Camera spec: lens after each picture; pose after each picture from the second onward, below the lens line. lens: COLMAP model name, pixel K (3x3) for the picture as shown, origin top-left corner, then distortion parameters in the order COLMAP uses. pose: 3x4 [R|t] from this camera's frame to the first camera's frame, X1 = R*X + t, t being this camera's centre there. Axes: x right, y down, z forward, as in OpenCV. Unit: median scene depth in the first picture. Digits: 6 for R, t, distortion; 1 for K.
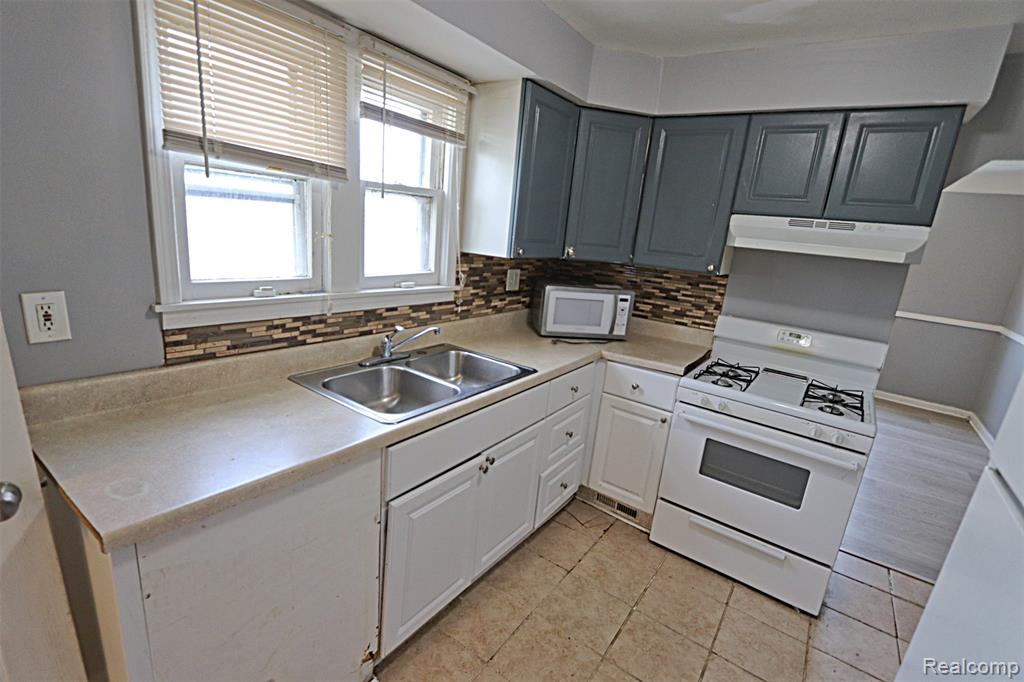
lens RADIAL K [[470.2, 0, 511.4], [0, 470.2, 342.5], [0, 0, 1]] dist [-0.011614, -0.001064]
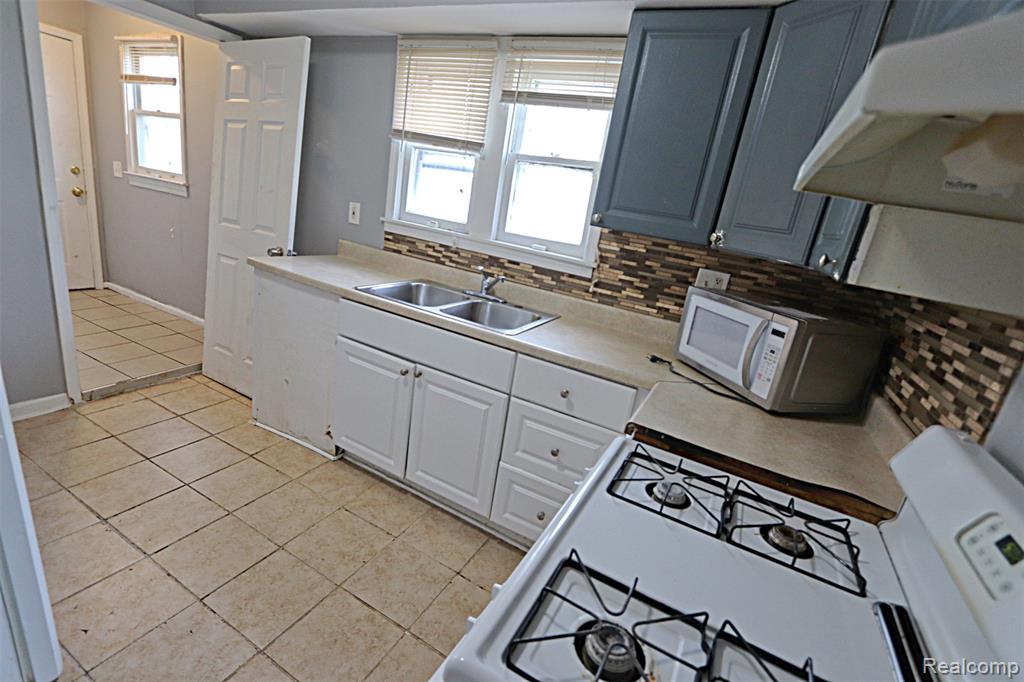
lens RADIAL K [[470.2, 0, 511.5], [0, 470.2, 344.6], [0, 0, 1]] dist [-0.011614, -0.001064]
pose [[0.153692, 0.225166, -0.962122, 0.909294], [-0.374313, 0.914392, 0.154202, -0.061927], [0.914477, 0.336435, 0.224817, 0.793782]]
